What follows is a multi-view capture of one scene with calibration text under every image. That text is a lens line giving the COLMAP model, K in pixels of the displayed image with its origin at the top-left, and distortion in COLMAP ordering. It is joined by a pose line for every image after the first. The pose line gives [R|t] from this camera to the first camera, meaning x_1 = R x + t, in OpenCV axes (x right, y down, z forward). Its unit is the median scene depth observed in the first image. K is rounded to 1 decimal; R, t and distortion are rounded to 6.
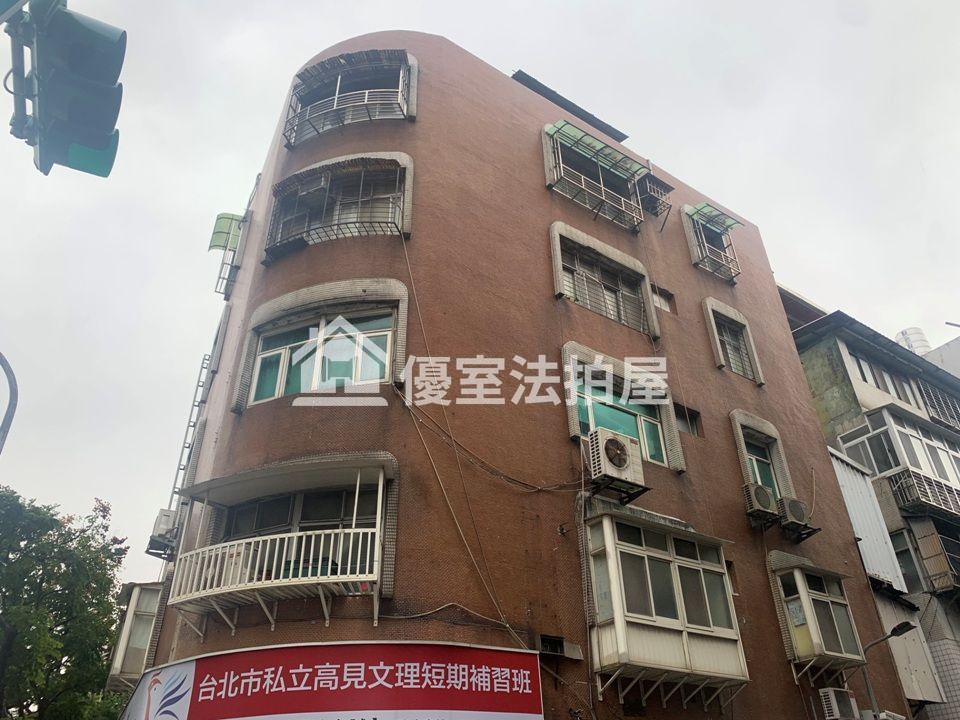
lens RADIAL K [[733.7, 0, 482.8], [0, 733.7, 356.4], [0, 0, 1]] dist [0.098916, -0.174136]
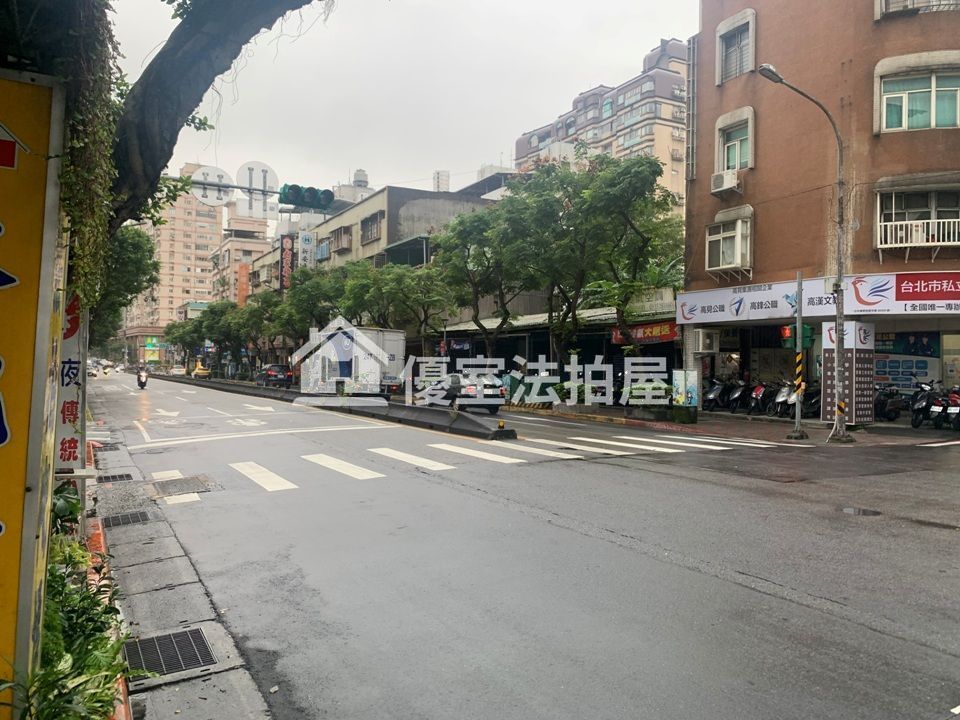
lens RADIAL K [[736.6, 0, 464.6], [0, 736.6, 358.2], [0, 0, 1]] dist [-0.003818, -0.004567]
pose [[0.999219, 0.035356, 0.017617, -1.180437], [-0.039193, 0.831635, 0.553938, -0.363416], [0.004934, -0.554196, 0.832372, -0.635387]]
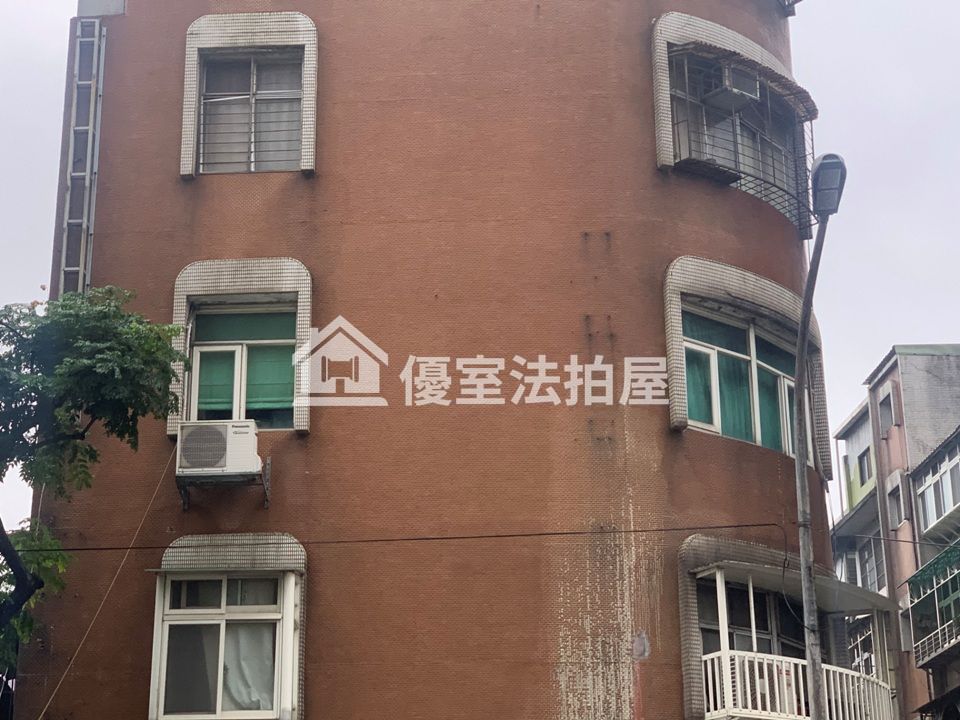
lens RADIAL K [[1845.1, 0, 460.7], [0, 1845.1, 362.0], [0, 0, 1]] dist [0.006570, 0.241477]
pose [[0.502429, 0.322729, 0.802129, -1.646319], [-0.489206, 0.871056, -0.044037, 0.176820], [-0.712911, -0.370281, 0.595525, 0.149313]]
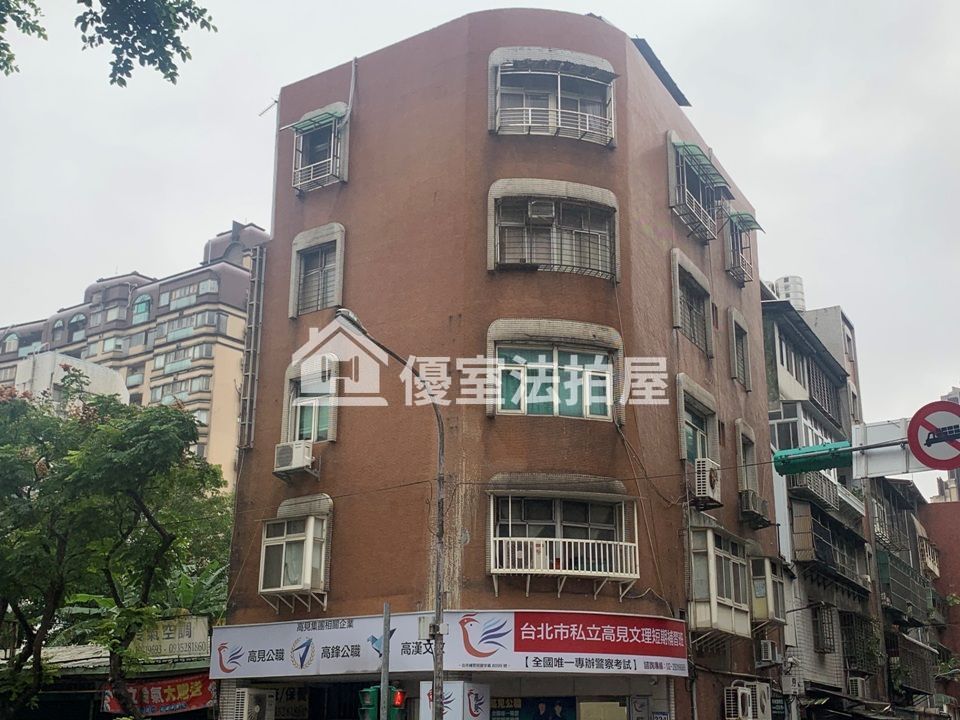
lens RADIAL K [[1223.7, 0, 477.2], [0, 1223.7, 347.8], [0, 0, 1]] dist [0.150146, -0.410742]
pose [[0.884375, 0.169268, 0.435004, -1.164385], [-0.283268, 0.935330, 0.211937, -0.427338], [-0.370998, -0.310654, 0.875131, -0.702668]]
